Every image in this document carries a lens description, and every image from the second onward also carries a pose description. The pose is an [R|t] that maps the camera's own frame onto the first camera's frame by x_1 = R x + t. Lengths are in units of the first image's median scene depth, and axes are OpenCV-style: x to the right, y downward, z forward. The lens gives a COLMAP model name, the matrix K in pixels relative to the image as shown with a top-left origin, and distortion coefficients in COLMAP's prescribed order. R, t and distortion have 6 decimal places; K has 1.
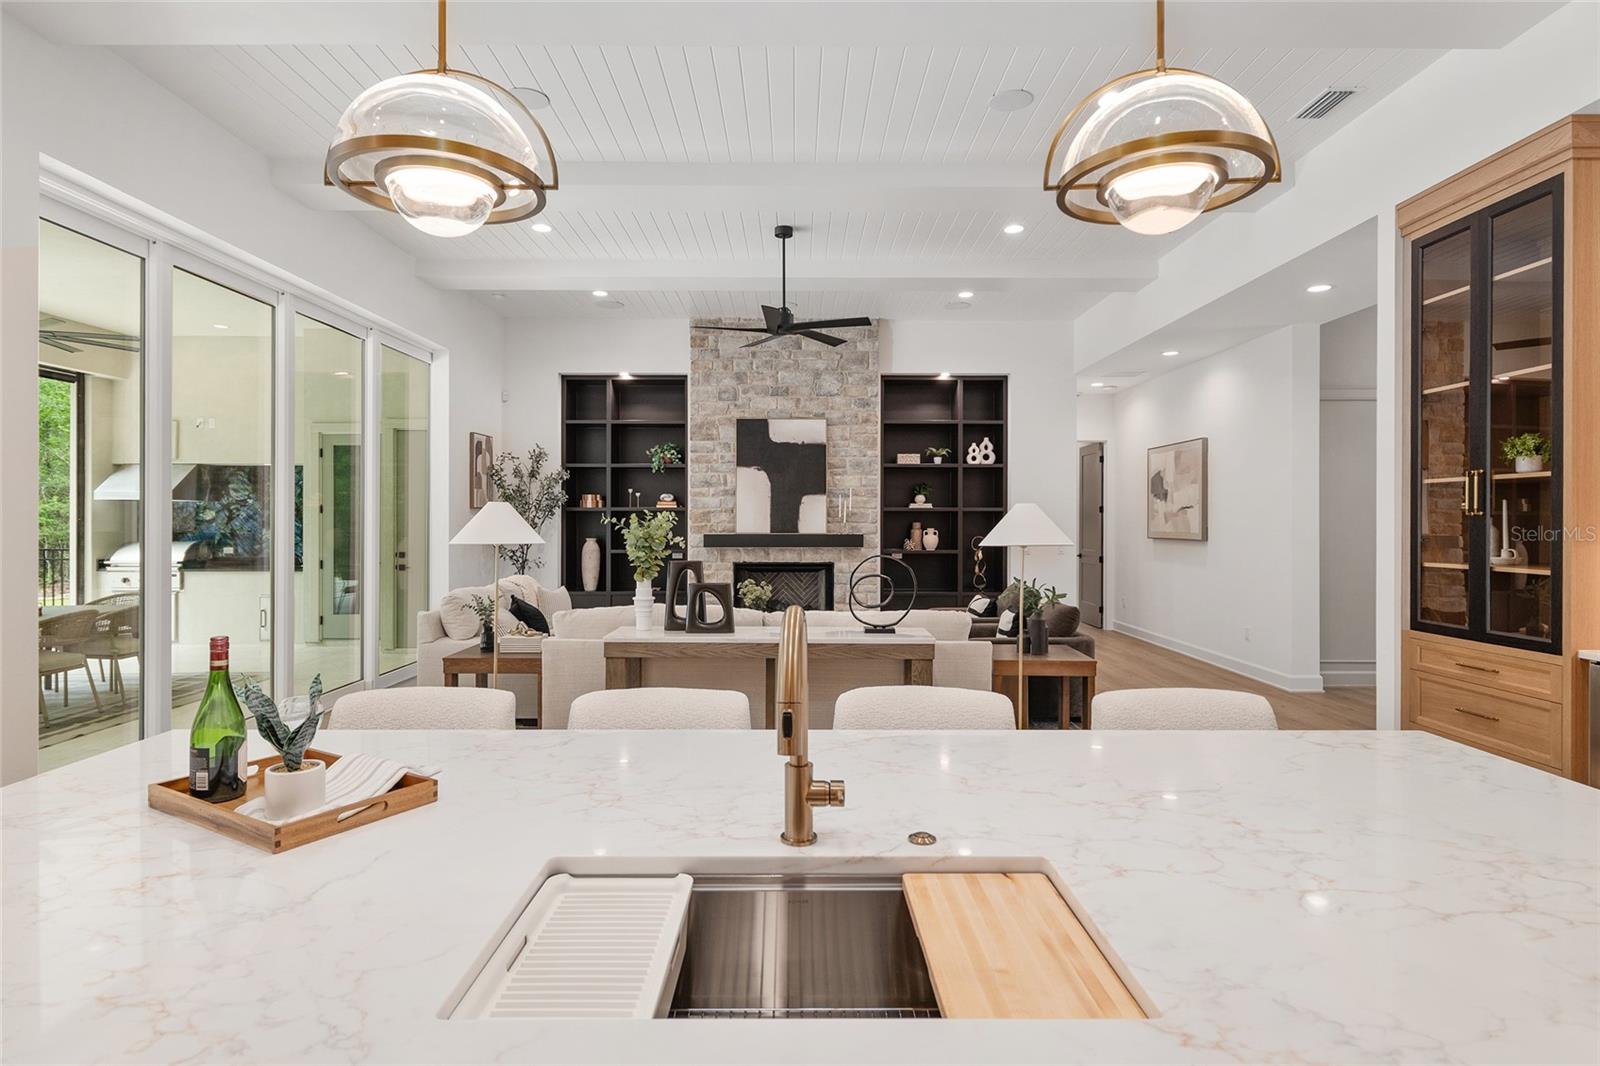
lens RADIAL K [[834.2, 0, 793.4], [0, 834.2, 520.1], [0, 0, 1]] dist [-0.001994, -0.000095]
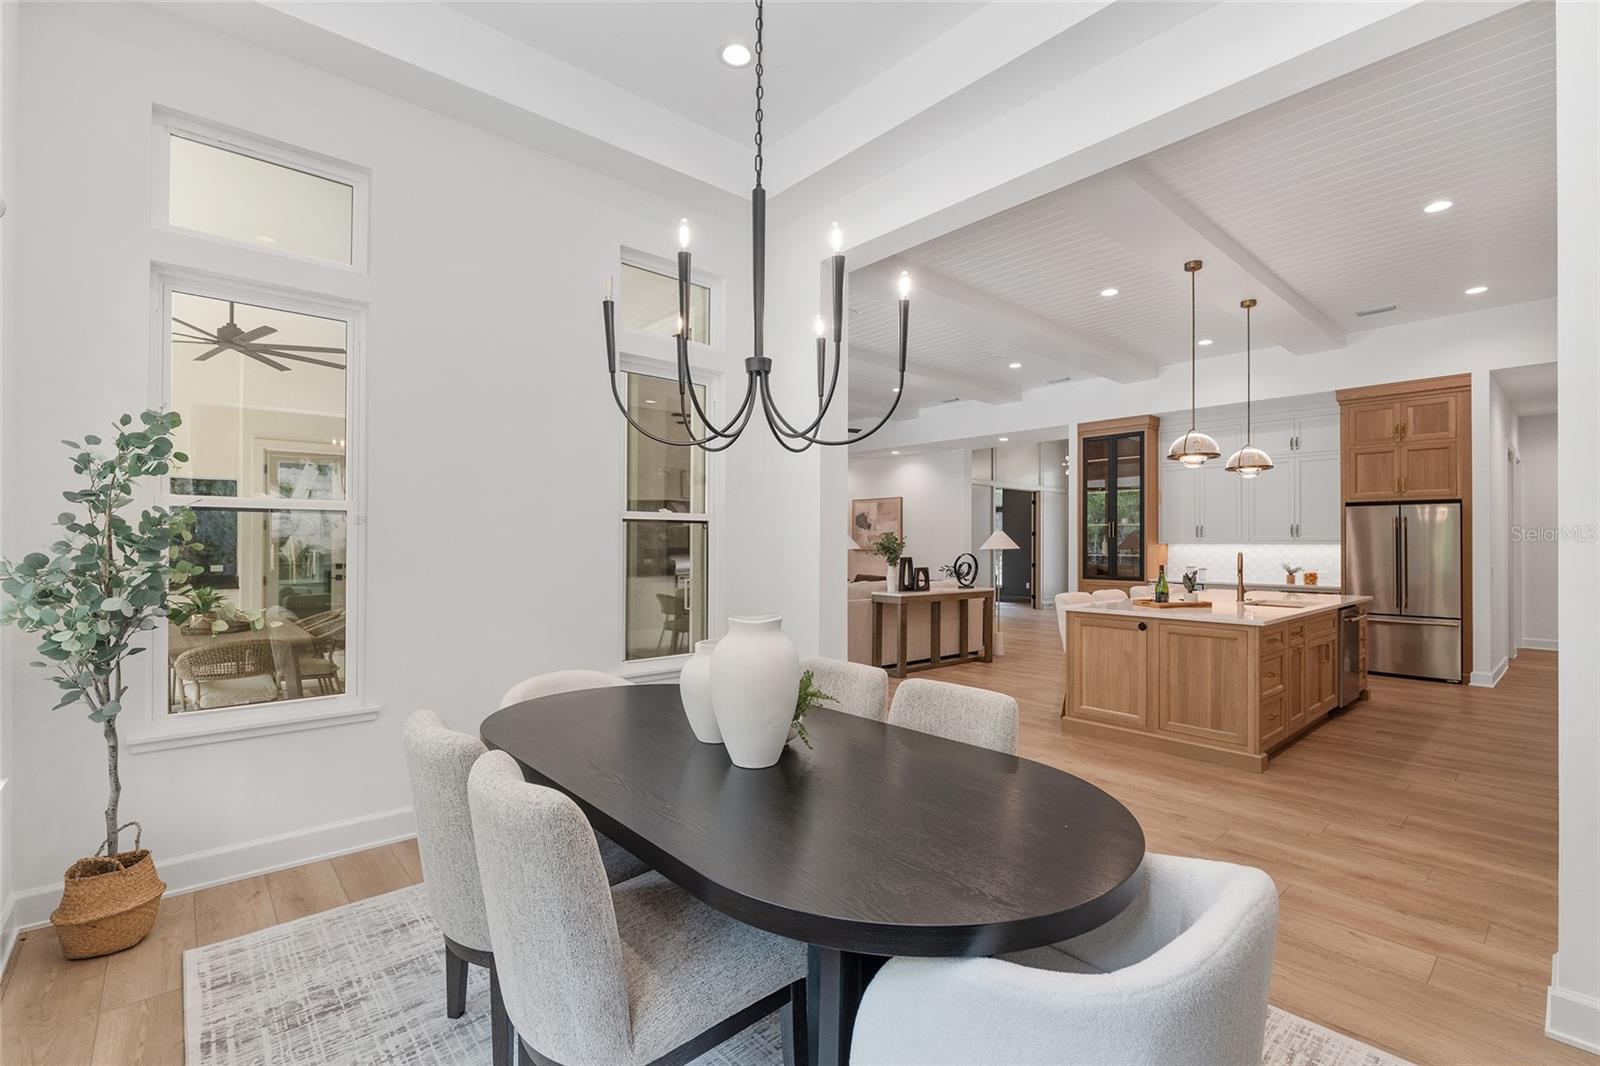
lens RADIAL K [[708.8, 0, 795.8], [0, 708.8, 536.6], [0, 0, 1]] dist [-0.001867, -0.000235]
pose [[0.749896, 0.007582, 0.661512, -0.692094], [-0.002346, 0.999959, -0.008802, 0.006573], [-0.661552, 0.005049, 0.749883, -0.058329]]
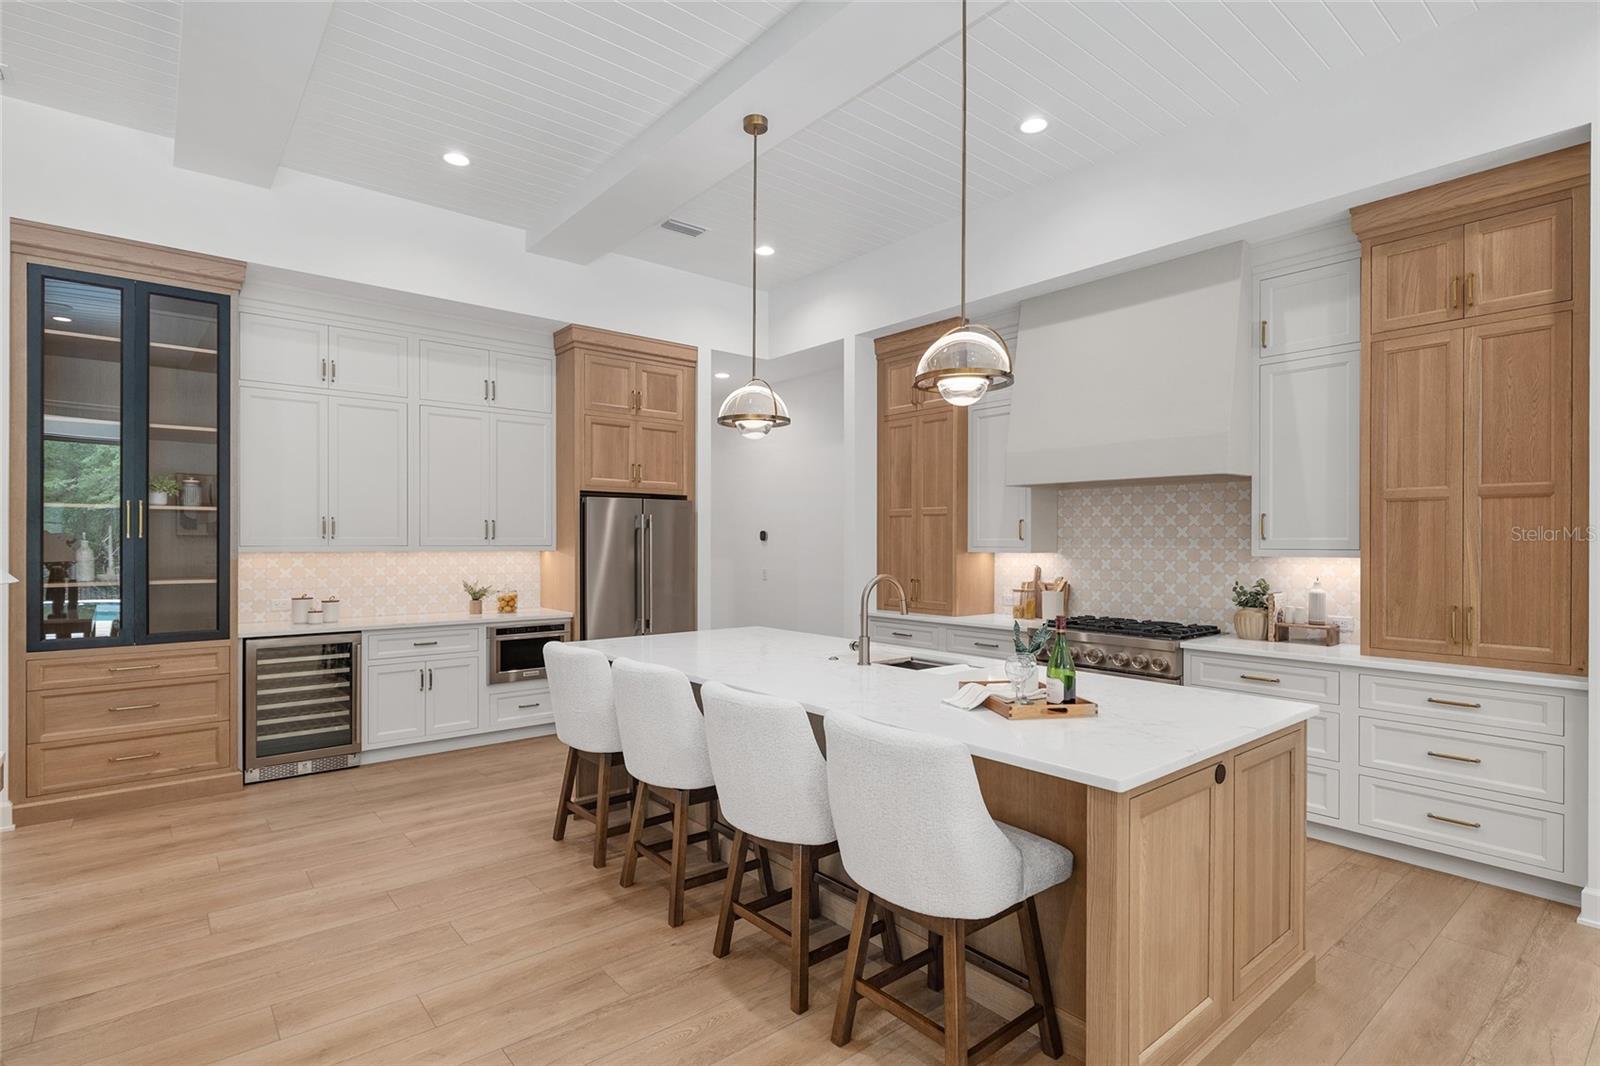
lens RADIAL K [[783.6, 0, 799.9], [0, 783.6, 543.6], [0, 0, 1]] dist [0.000543, -0.000121]
pose [[-0.641036, -0.003928, 0.767501, -0.260760], [-0.002207, 0.999992, 0.003275, -0.001870], [-0.767508, 0.000406, -0.641040, 0.406025]]
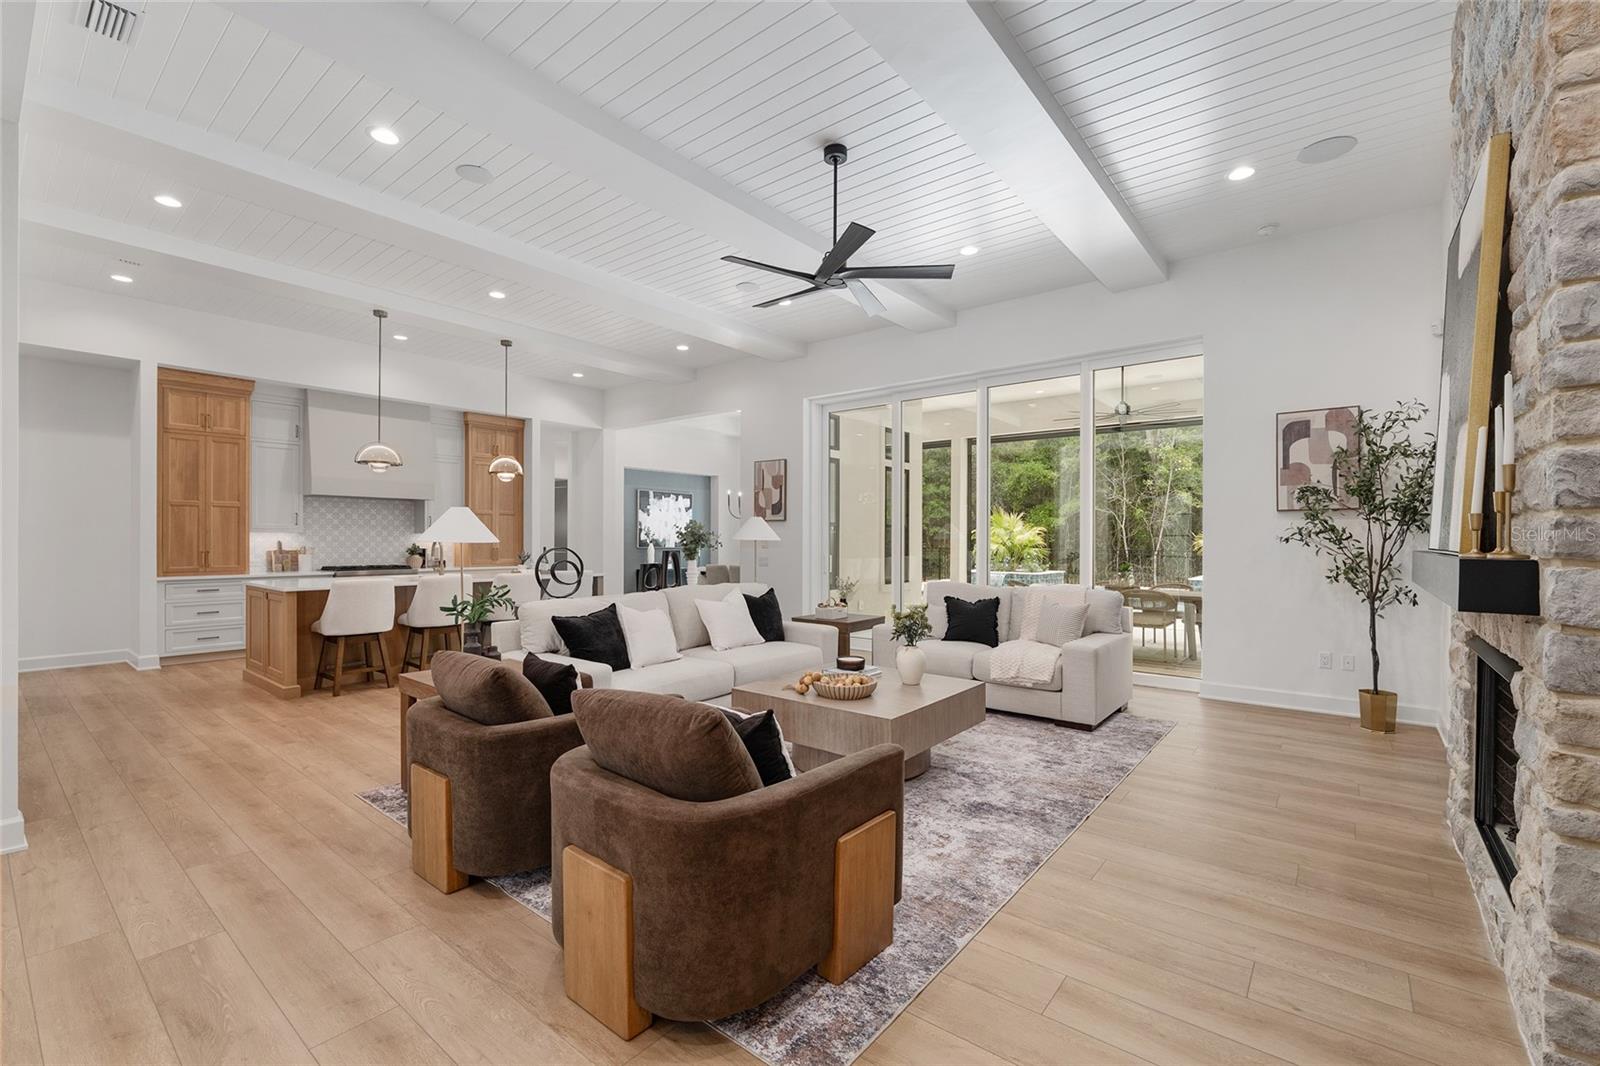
lens RADIAL K [[685.2, 0, 796.9], [0, 685.2, 539.7], [0, 0, 1]] dist [-0.008577, -0.000150]
pose [[-0.627041, -0.000846, -0.778986, 0.351408], [-0.004017, 0.999990, 0.002148, 0.011390], [0.778976, 0.004476, -0.627037, 0.943803]]
